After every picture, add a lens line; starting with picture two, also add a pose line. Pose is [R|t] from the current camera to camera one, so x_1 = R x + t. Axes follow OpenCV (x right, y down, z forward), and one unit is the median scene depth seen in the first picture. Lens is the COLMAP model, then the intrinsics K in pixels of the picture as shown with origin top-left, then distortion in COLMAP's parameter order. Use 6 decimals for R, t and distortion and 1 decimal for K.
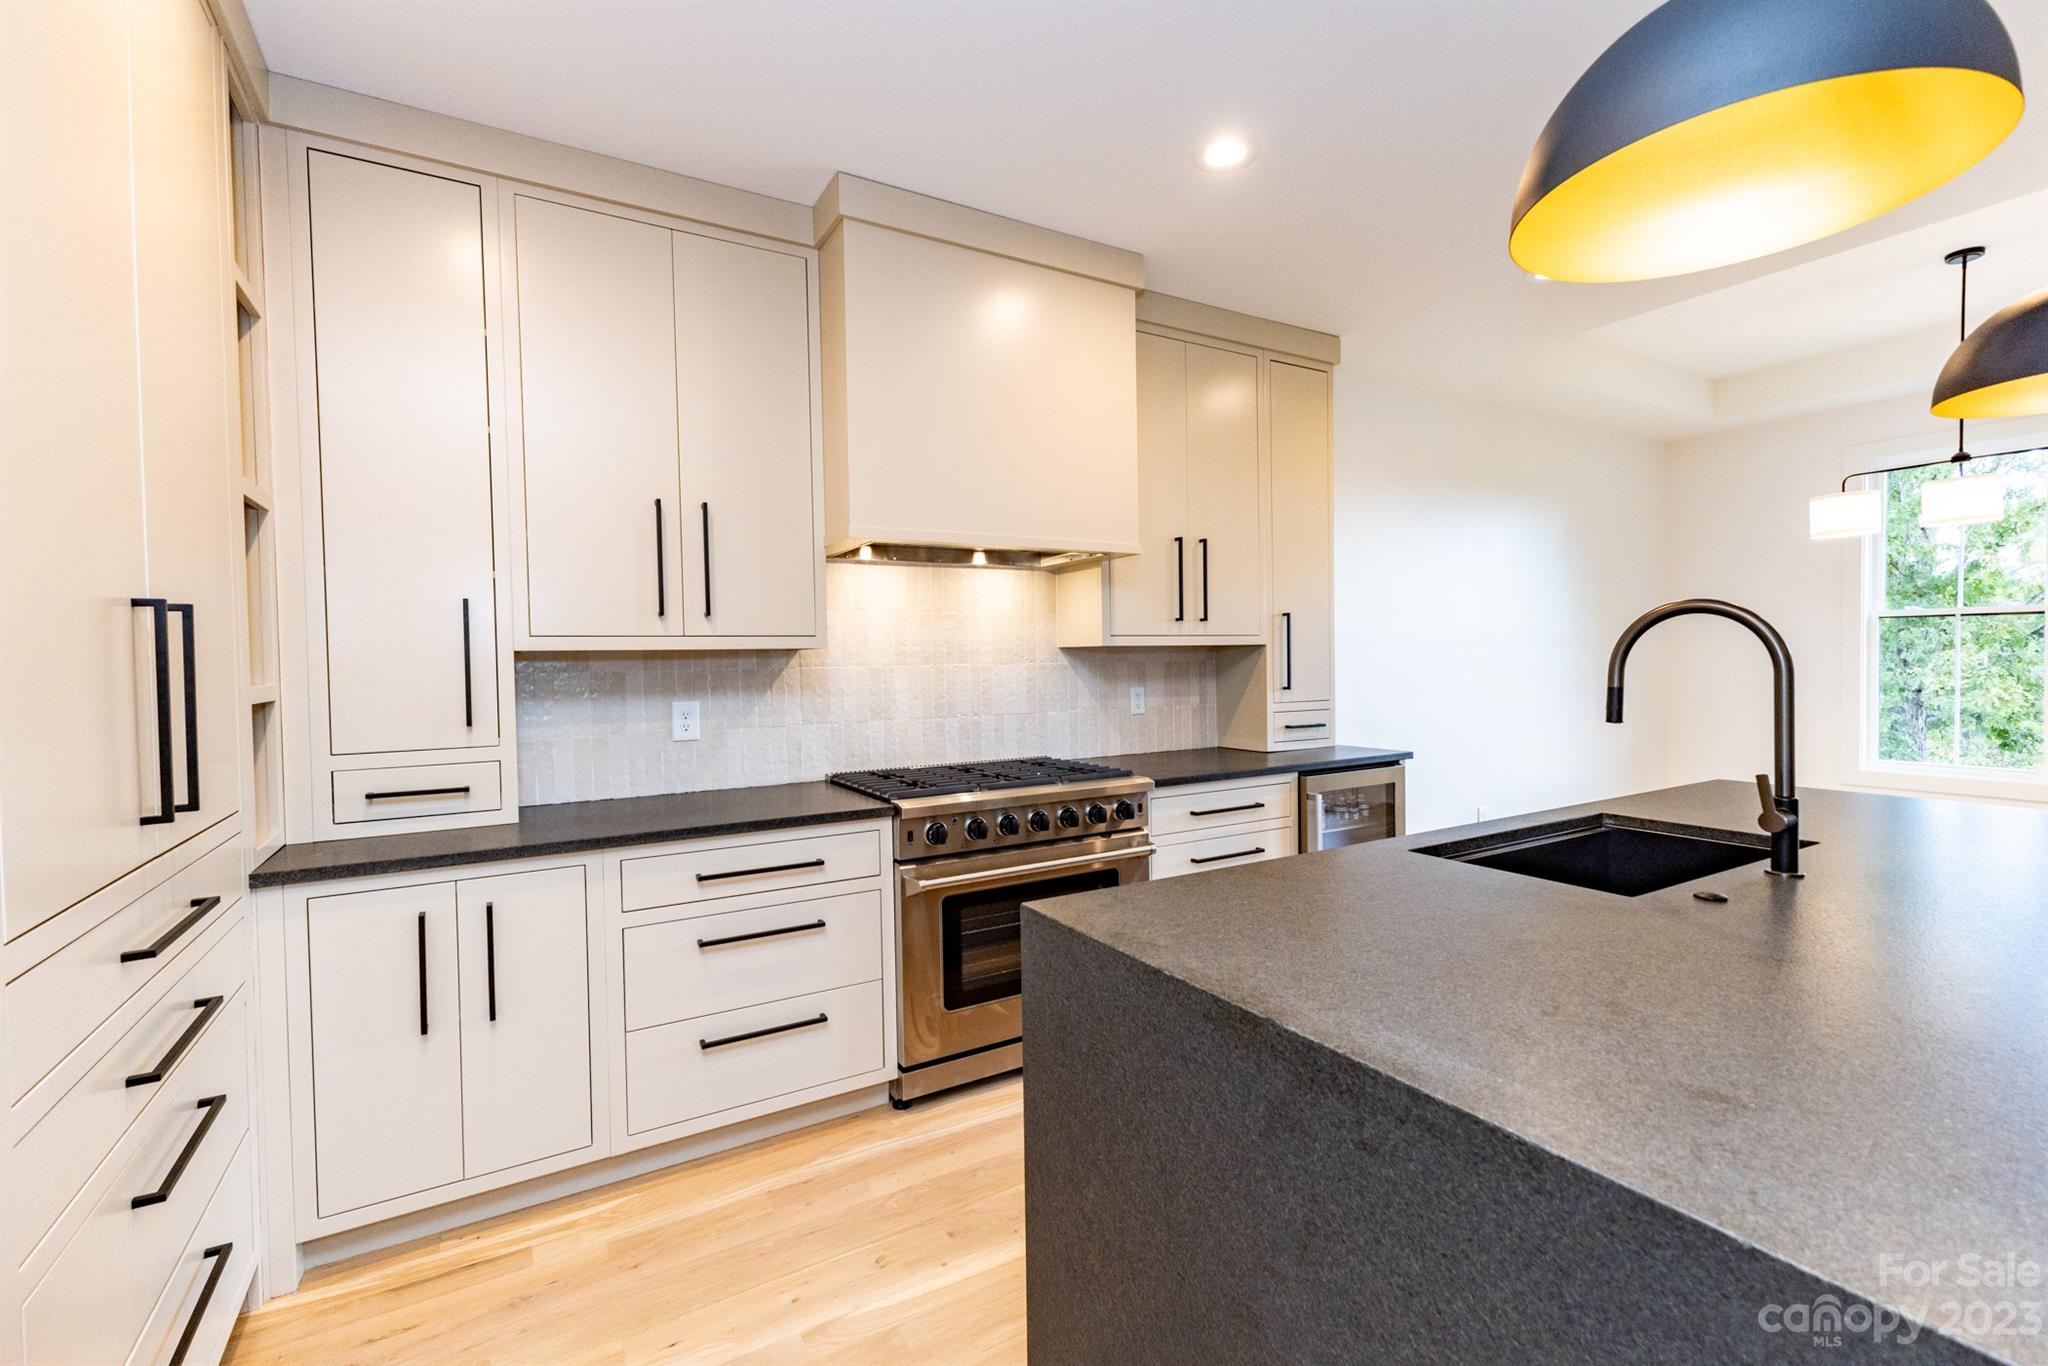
lens RADIAL K [[875.0, 0, 1022.8], [0, 875.0, 678.8], [0, 0, 1]] dist [0.007961, -0.004699]
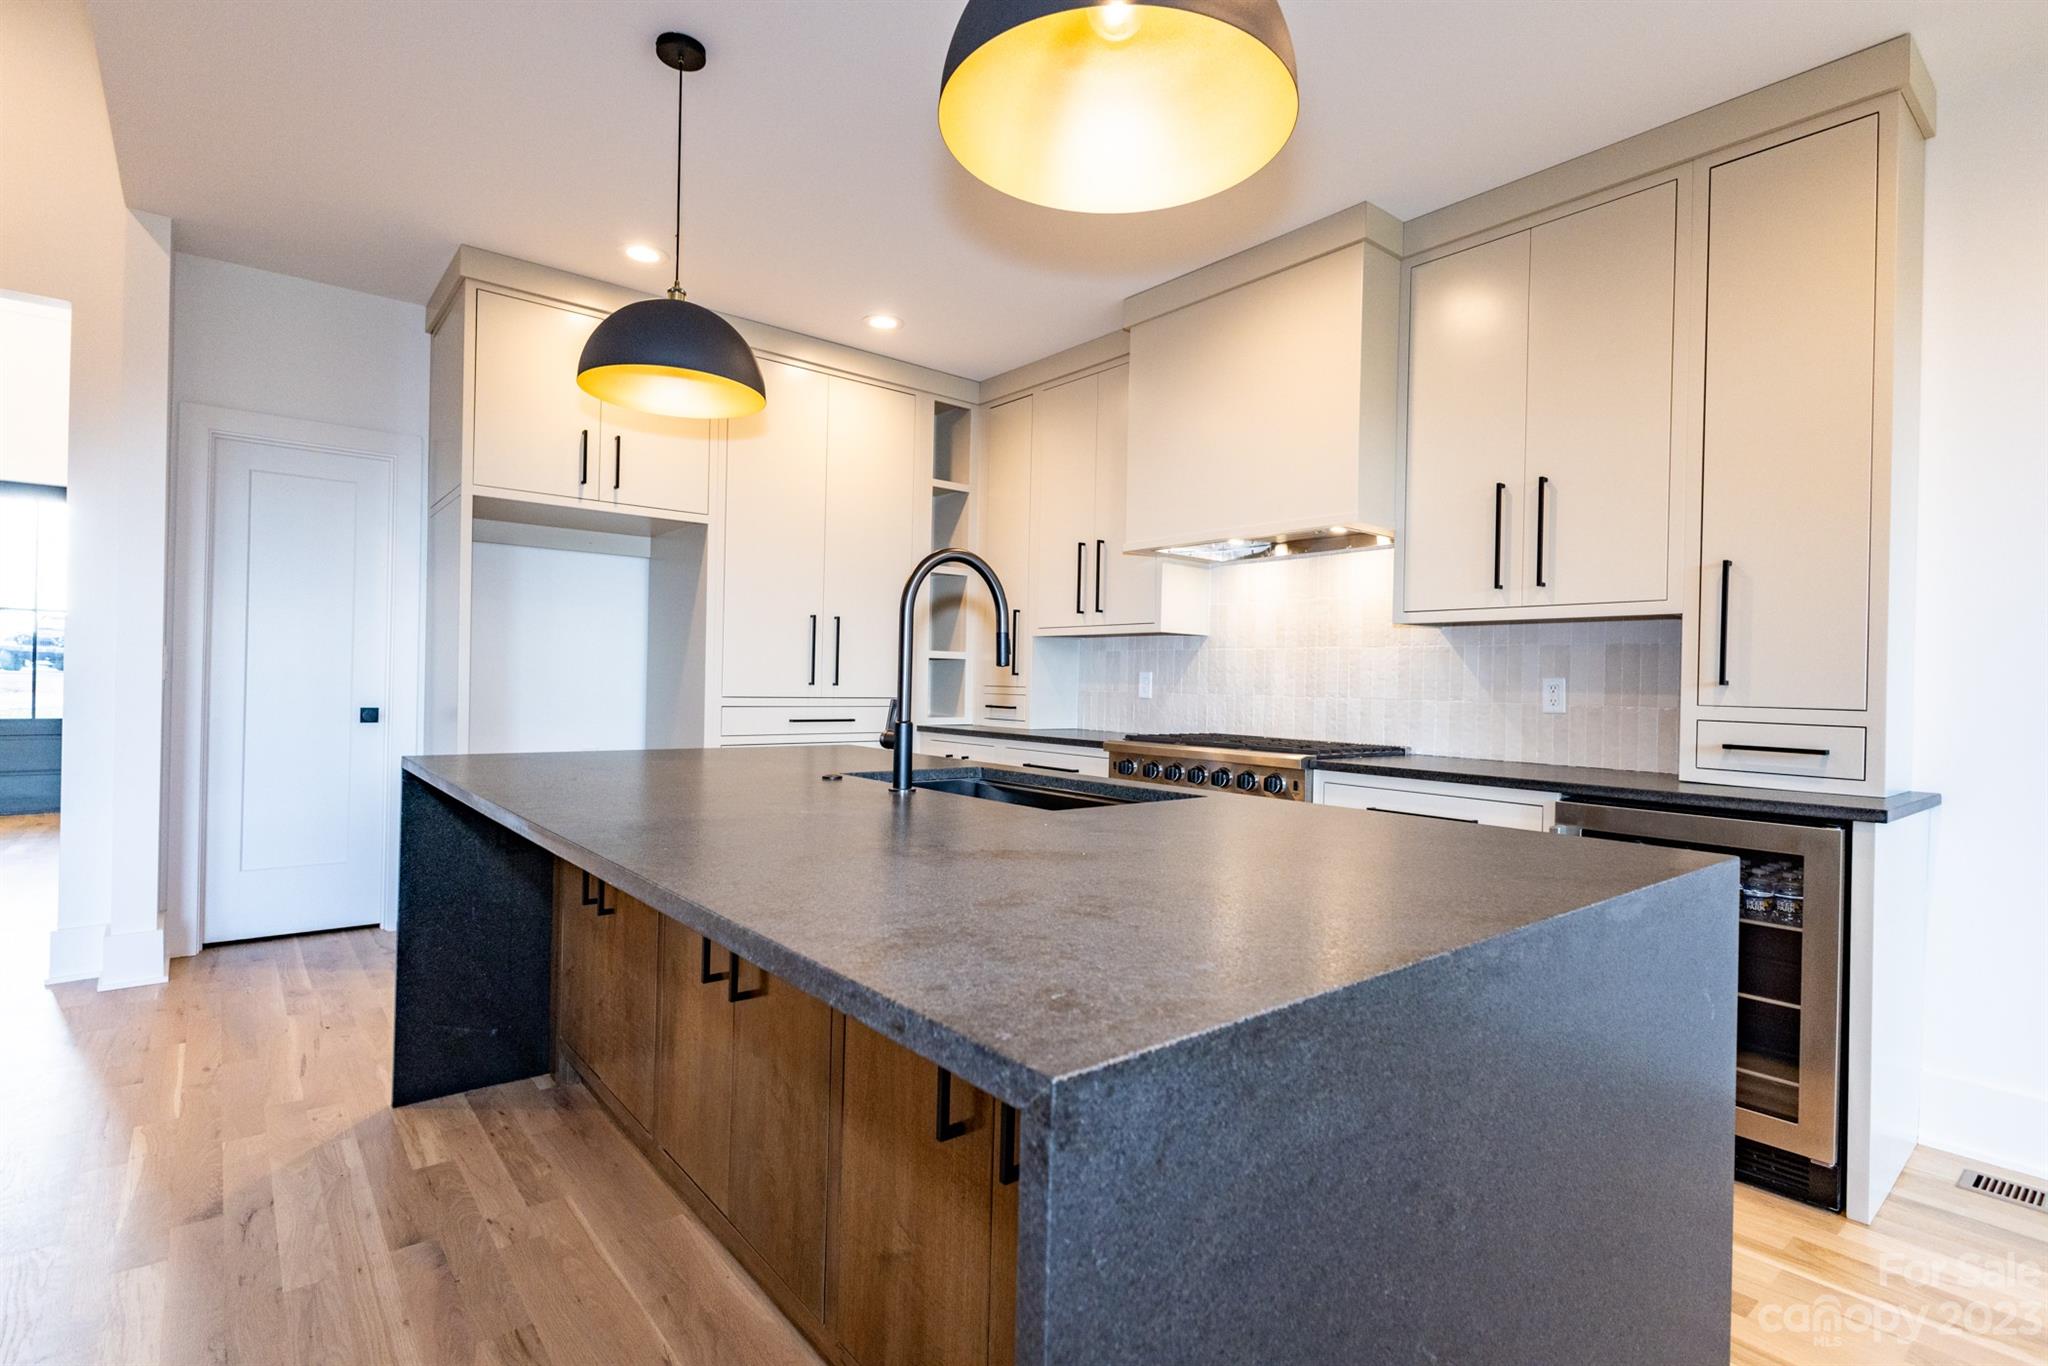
lens RADIAL K [[974.6, 0, 1027.7], [0, 974.6, 682.1], [0, 0, 1]] dist [0.008579, -0.002073]
pose [[0.163413, 0.018848, -0.986378, 1.085380], [-0.049251, 0.998727, 0.010924, 0.032485], [0.985328, 0.046795, 0.164133, 0.487350]]
